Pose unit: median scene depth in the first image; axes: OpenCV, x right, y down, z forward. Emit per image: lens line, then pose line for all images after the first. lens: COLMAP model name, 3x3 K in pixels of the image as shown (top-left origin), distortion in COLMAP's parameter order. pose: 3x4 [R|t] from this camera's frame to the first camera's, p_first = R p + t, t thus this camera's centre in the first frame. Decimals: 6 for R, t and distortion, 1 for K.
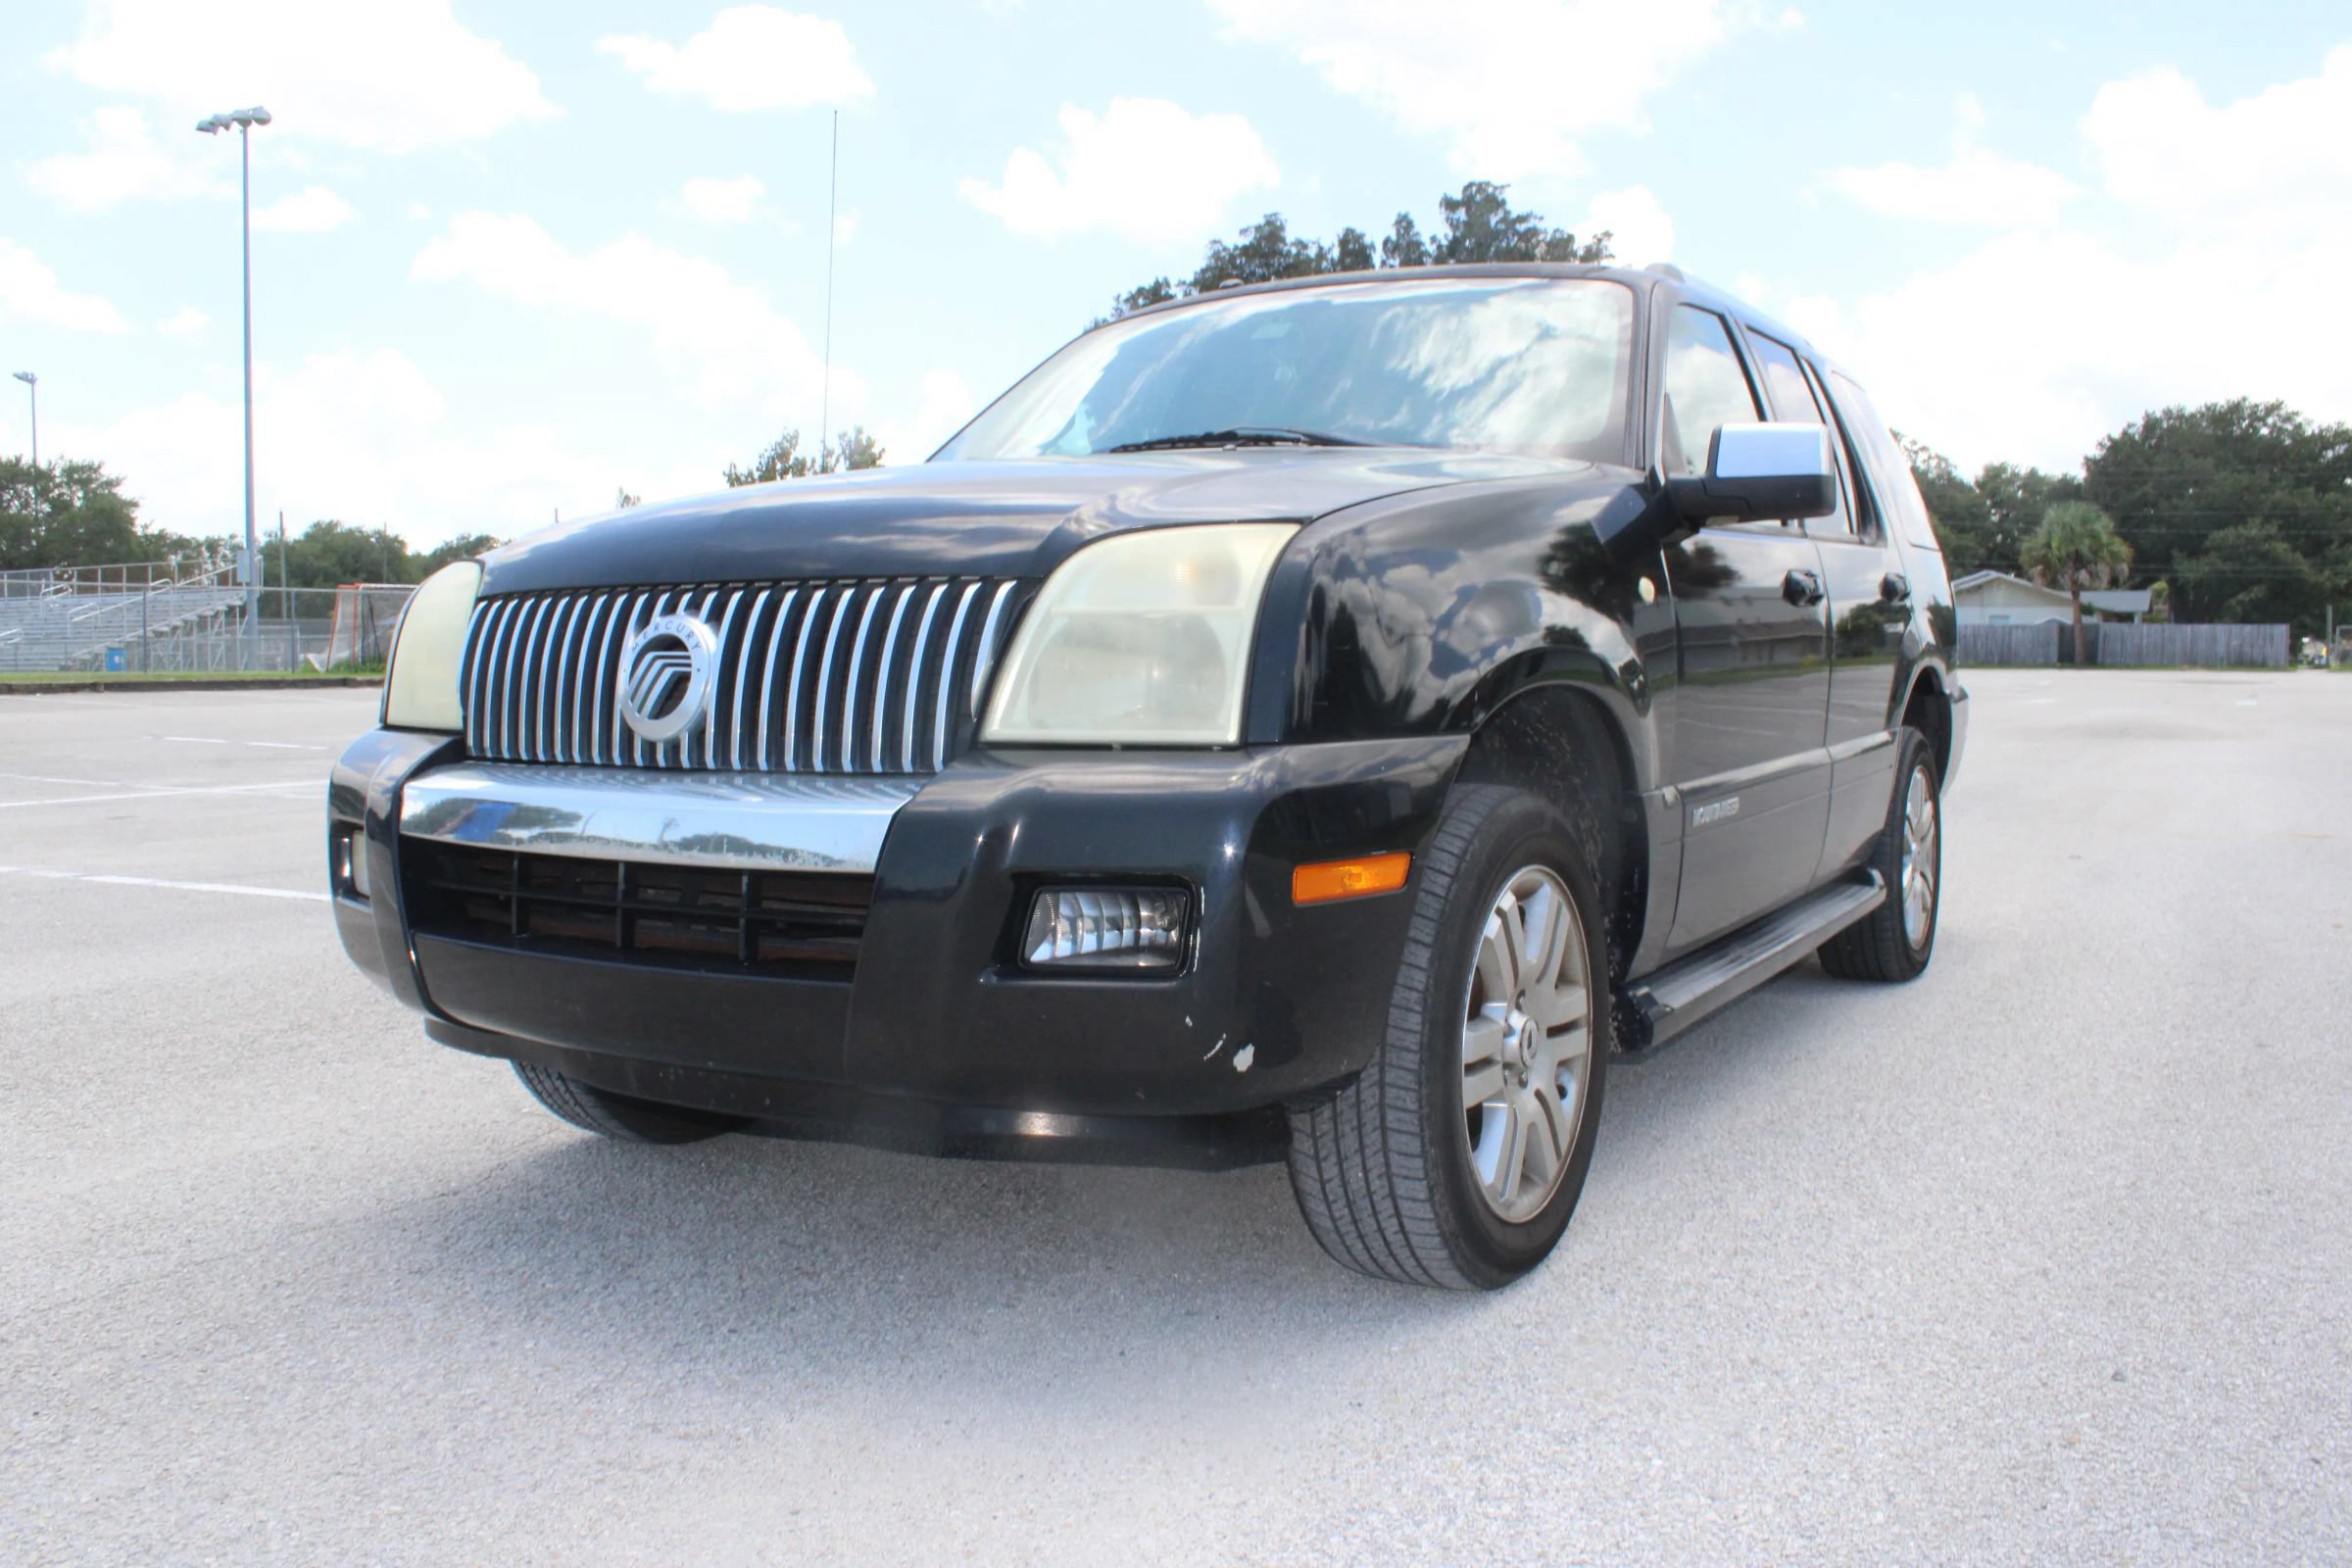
lens RADIAL K [[1965.7, 0, 1167.5], [0, 1965.7, 828.3], [0, 0, 1]] dist [-0.165870, 0.145651]
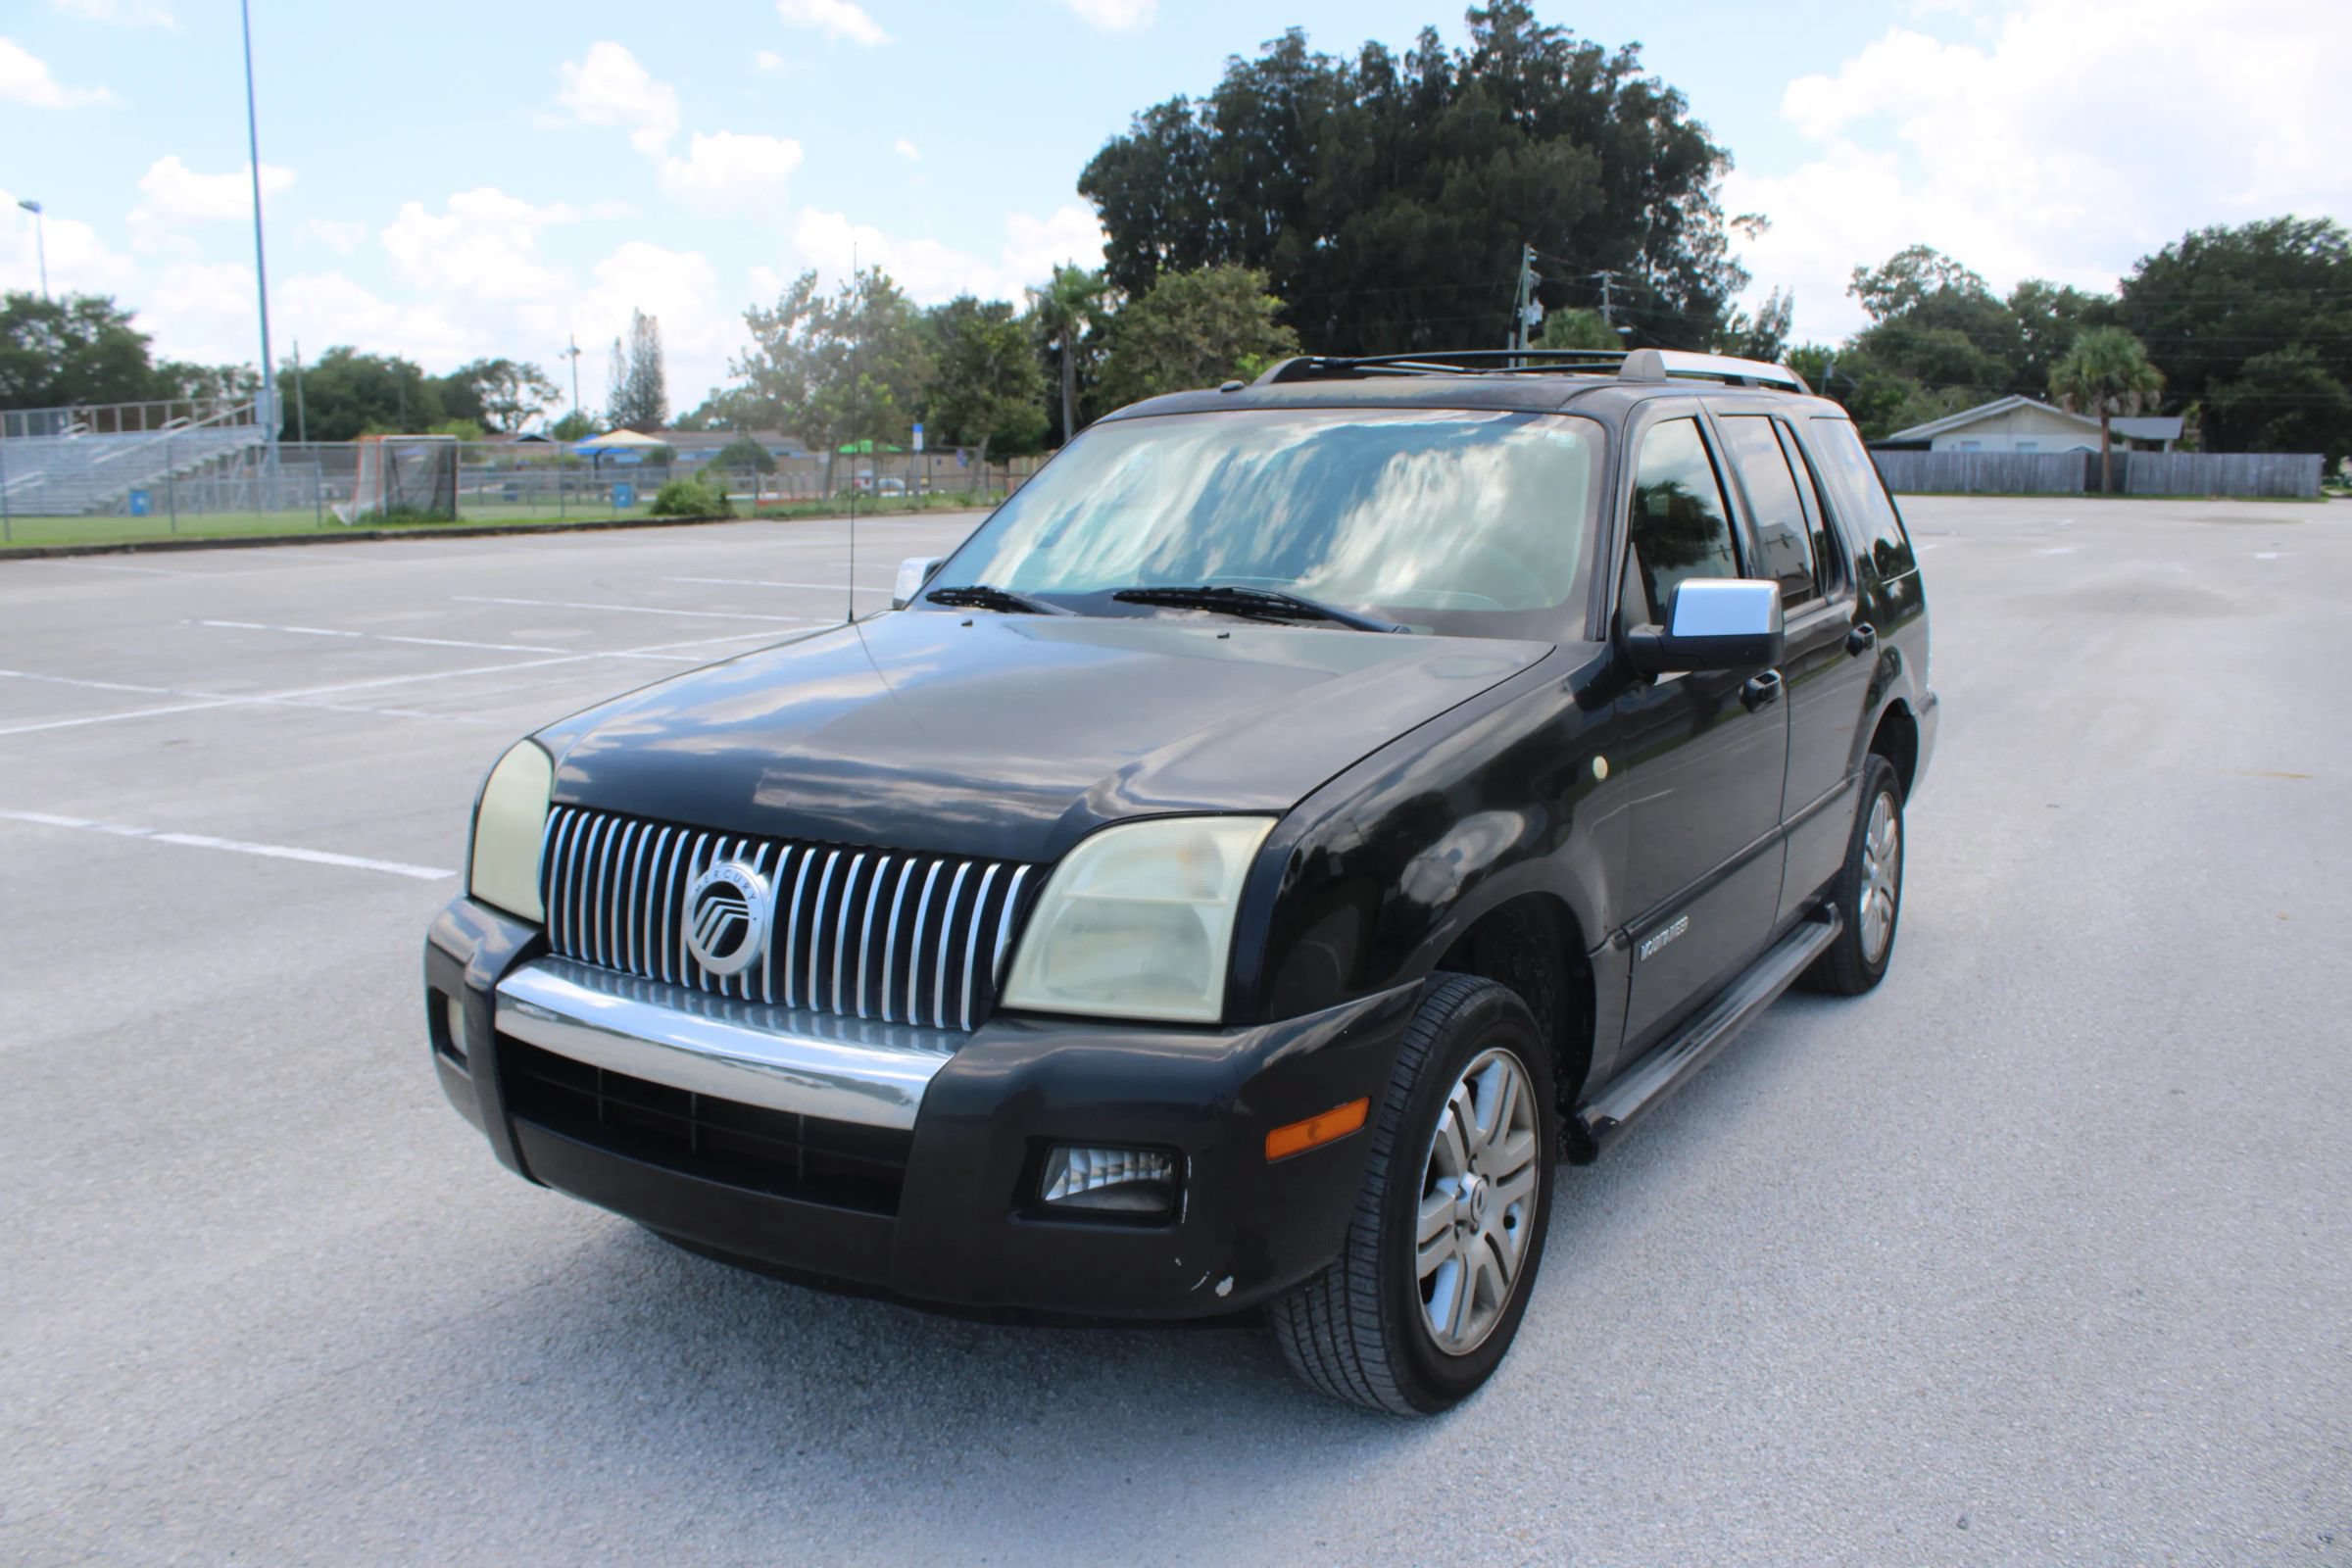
lens RADIAL K [[1962.8, 0, 1160.8], [0, 1962.8, 827.9], [0, 0, 1]] dist [-0.164408, 0.145454]
pose [[0.999890, -0.001932, -0.014693, 0.012325], [0.003362, 0.995189, 0.097911, -0.205077], [0.014433, -0.097950, 0.995087, -0.117110]]
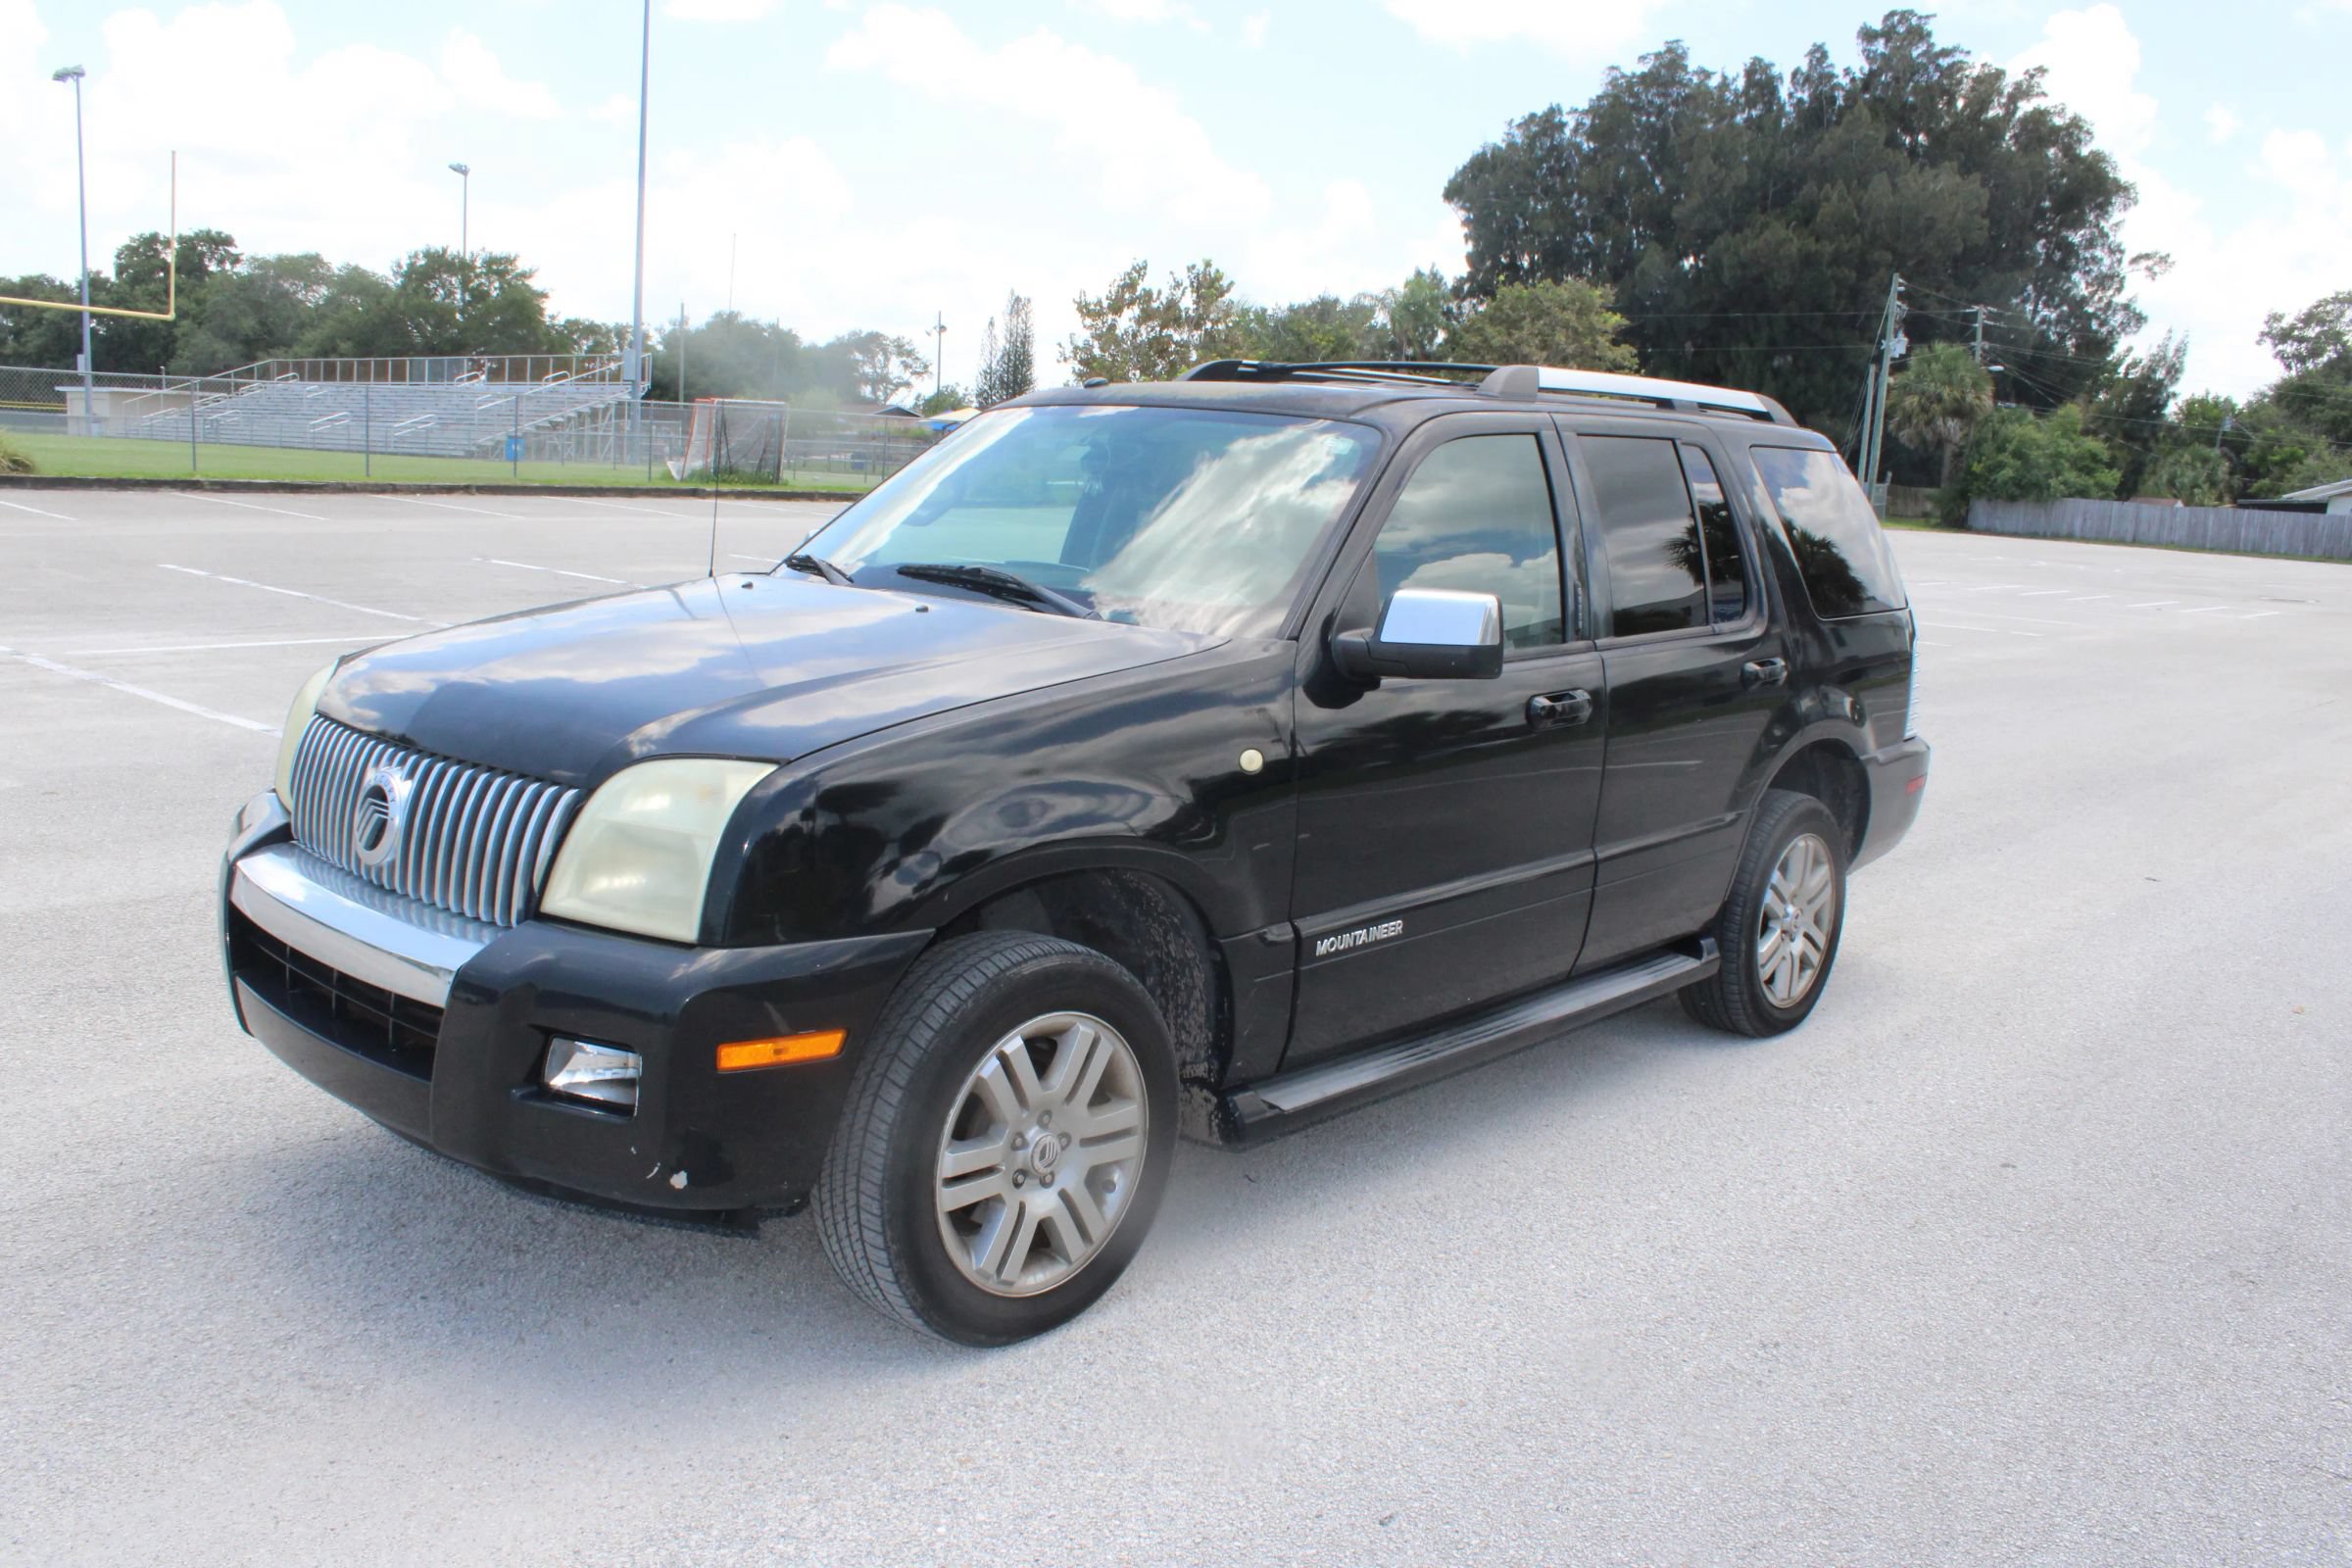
lens RADIAL K [[1974.3, 0, 1167.8], [0, 1974.3, 819.4], [0, 0, 1]] dist [-0.173465, 0.160652]
pose [[0.978408, 0.087188, -0.187394, 0.434129], [-0.069768, 0.992774, 0.097636, -0.204514], [0.194552, -0.082453, 0.977421, -0.151338]]
